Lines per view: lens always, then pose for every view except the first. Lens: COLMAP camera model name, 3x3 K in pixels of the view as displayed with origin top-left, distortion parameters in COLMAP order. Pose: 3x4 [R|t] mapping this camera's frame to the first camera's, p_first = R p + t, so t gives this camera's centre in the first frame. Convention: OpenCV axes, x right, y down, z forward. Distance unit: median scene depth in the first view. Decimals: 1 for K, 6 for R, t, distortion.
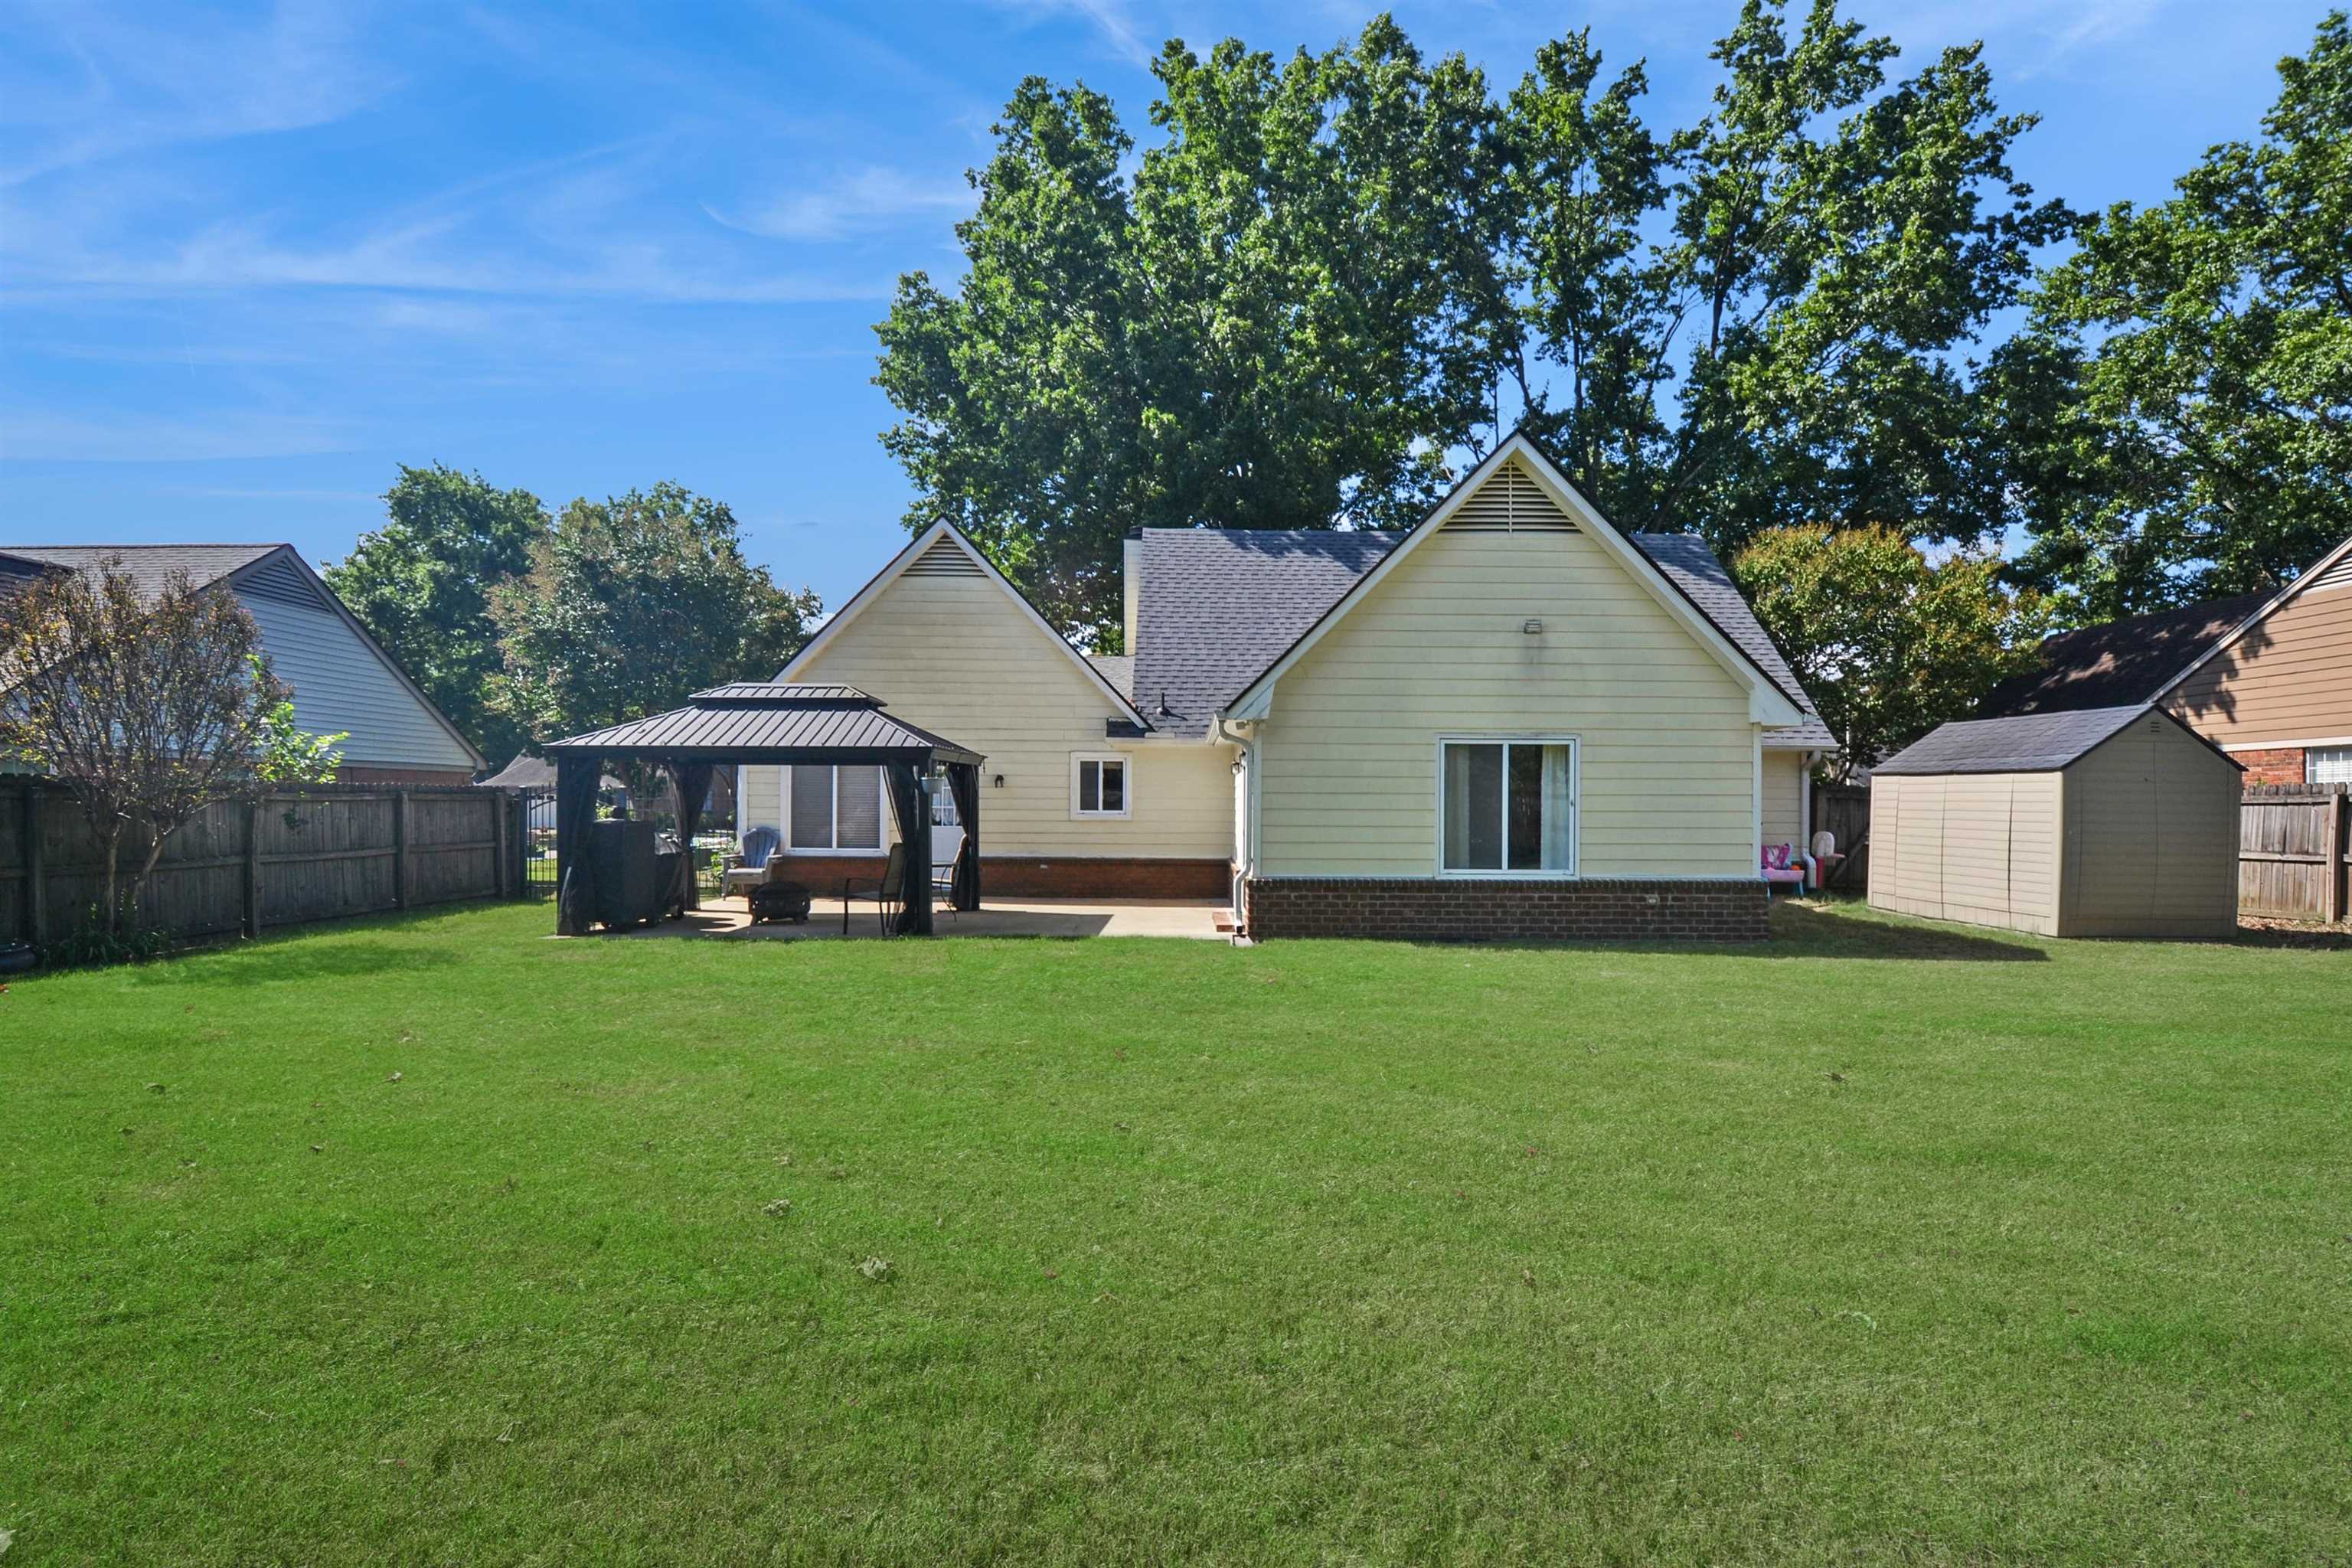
lens RADIAL K [[1038.8, 0, 1184.7], [0, 1038.8, 795.2], [0, 0, 1]] dist [-0.016747, -0.000119]
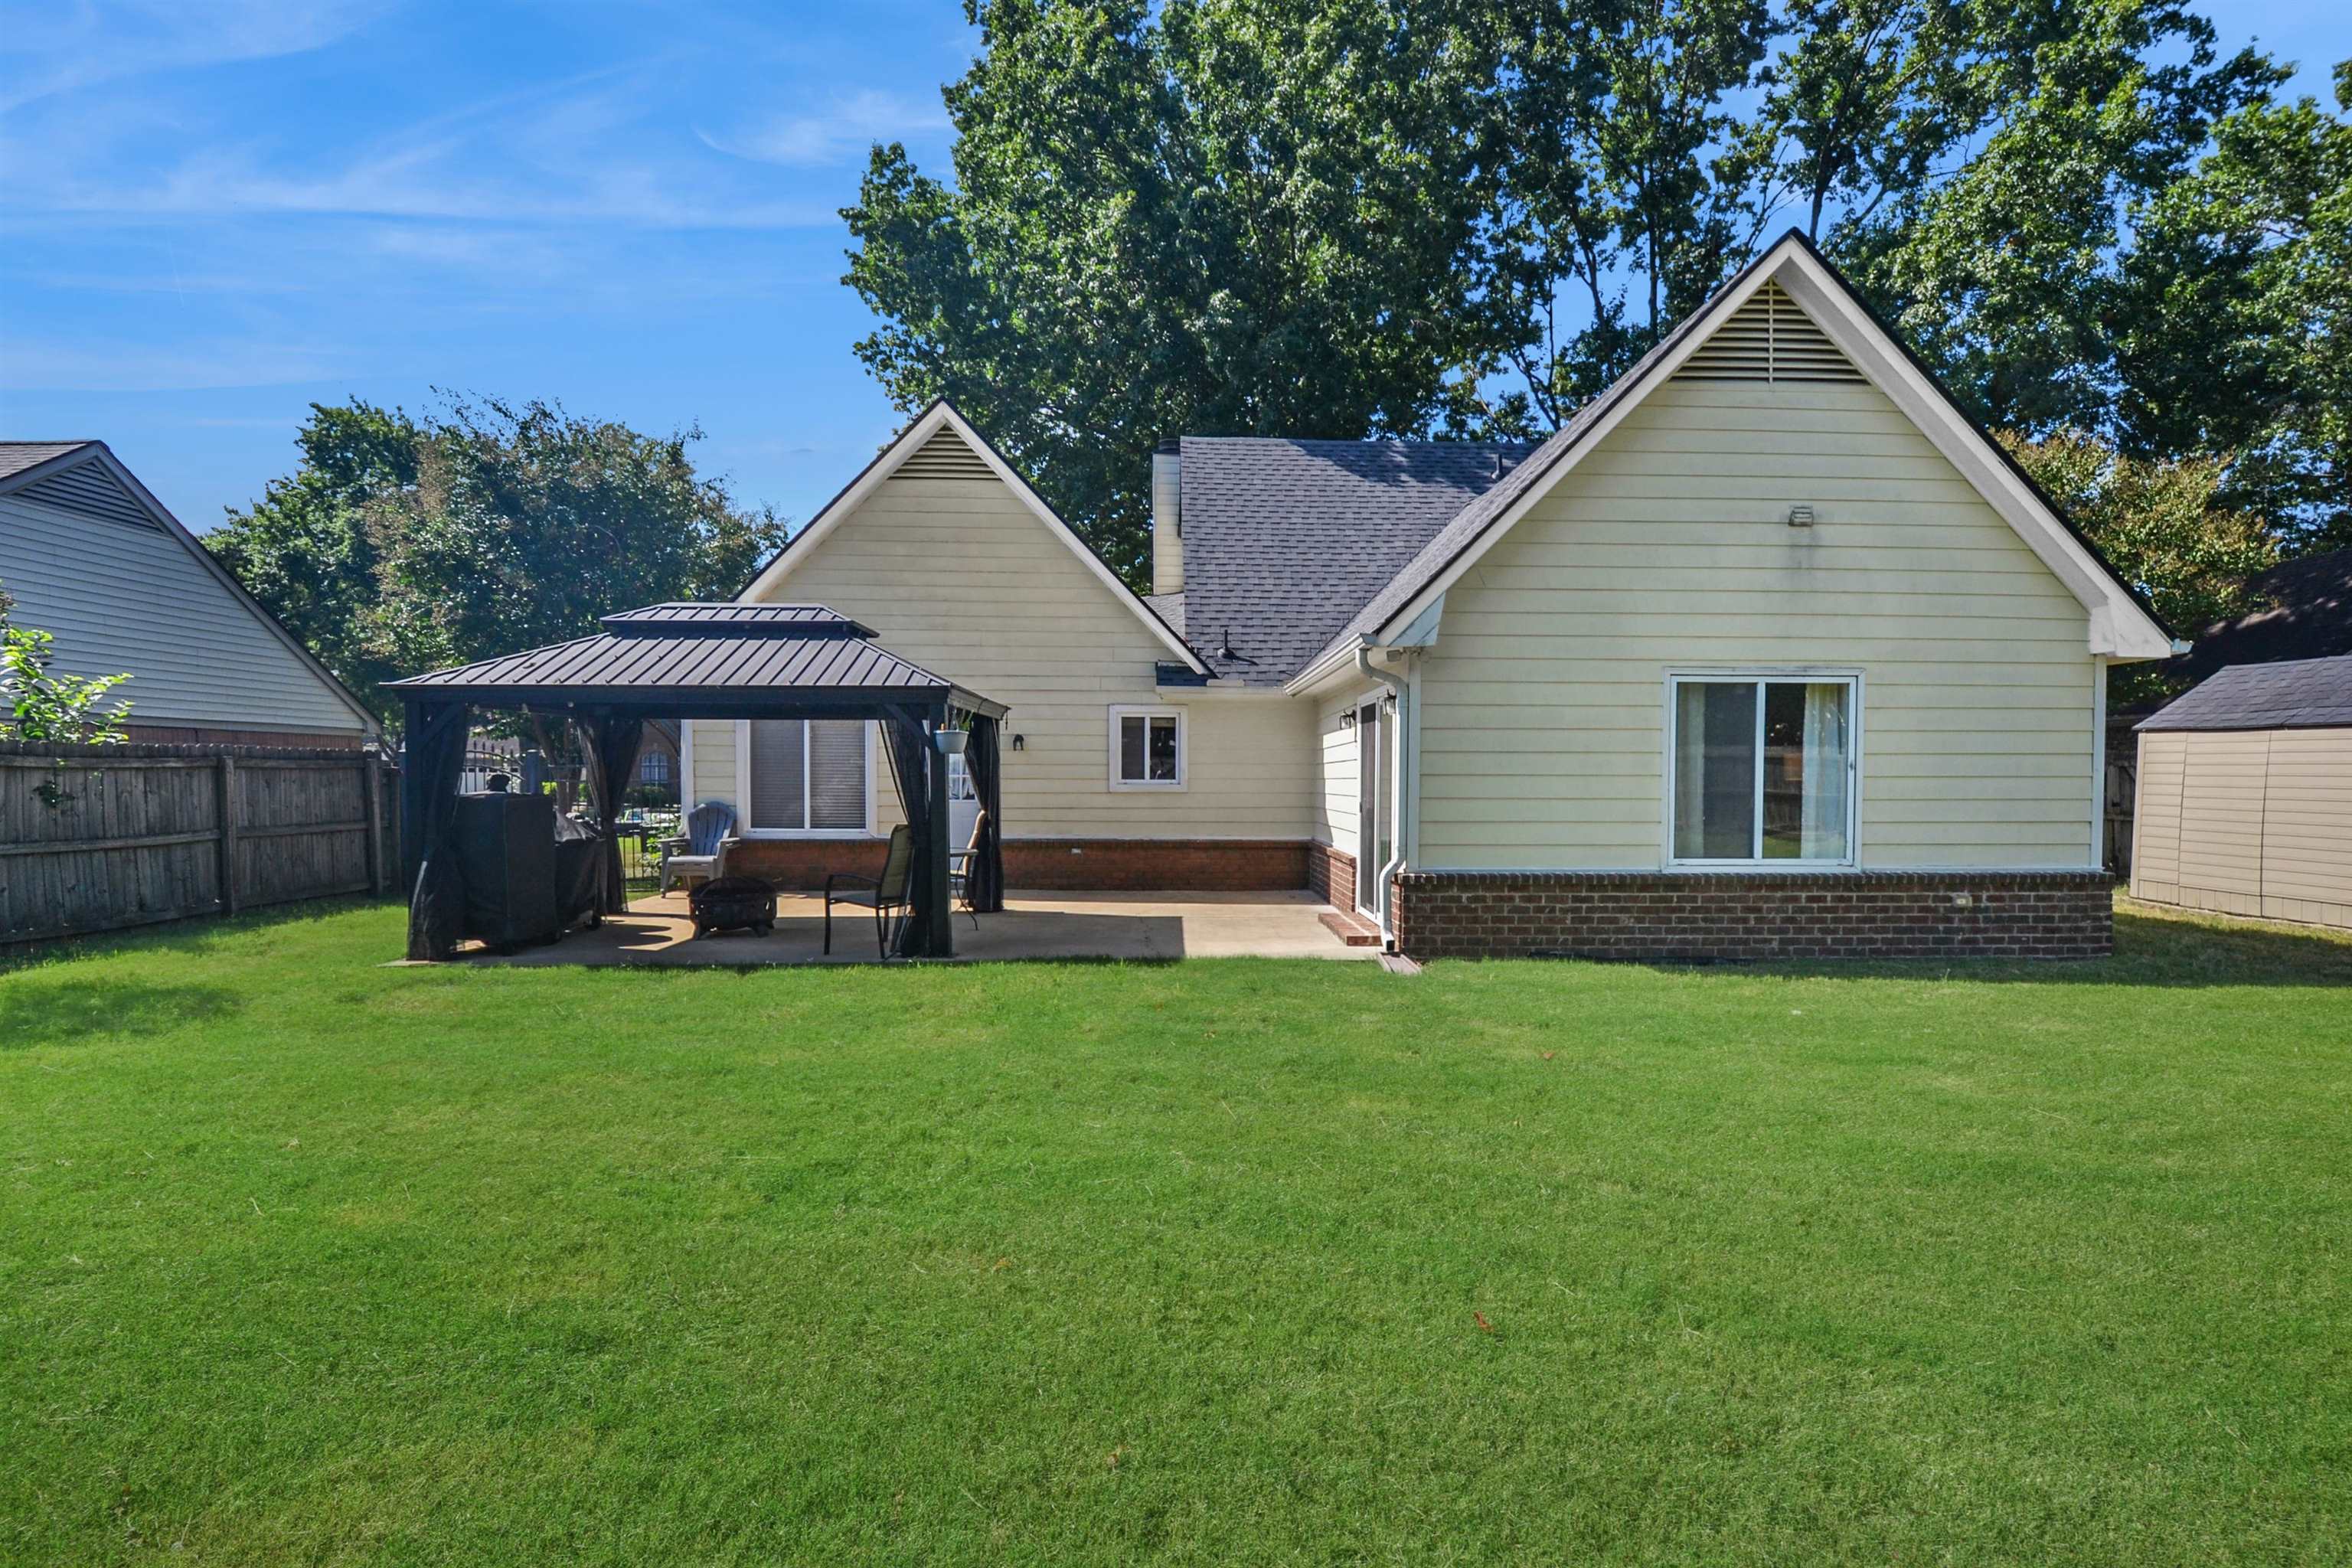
lens RADIAL K [[1044.2, 0, 1176.3], [0, 1044.2, 796.4], [0, 0, 1]] dist [-0.007923, -0.000127]
pose [[0.999802, -0.002882, 0.019687, -0.080407], [0.002318, 0.999589, 0.028582, 0.005608], [-0.019761, -0.028530, 0.999398, 0.223736]]
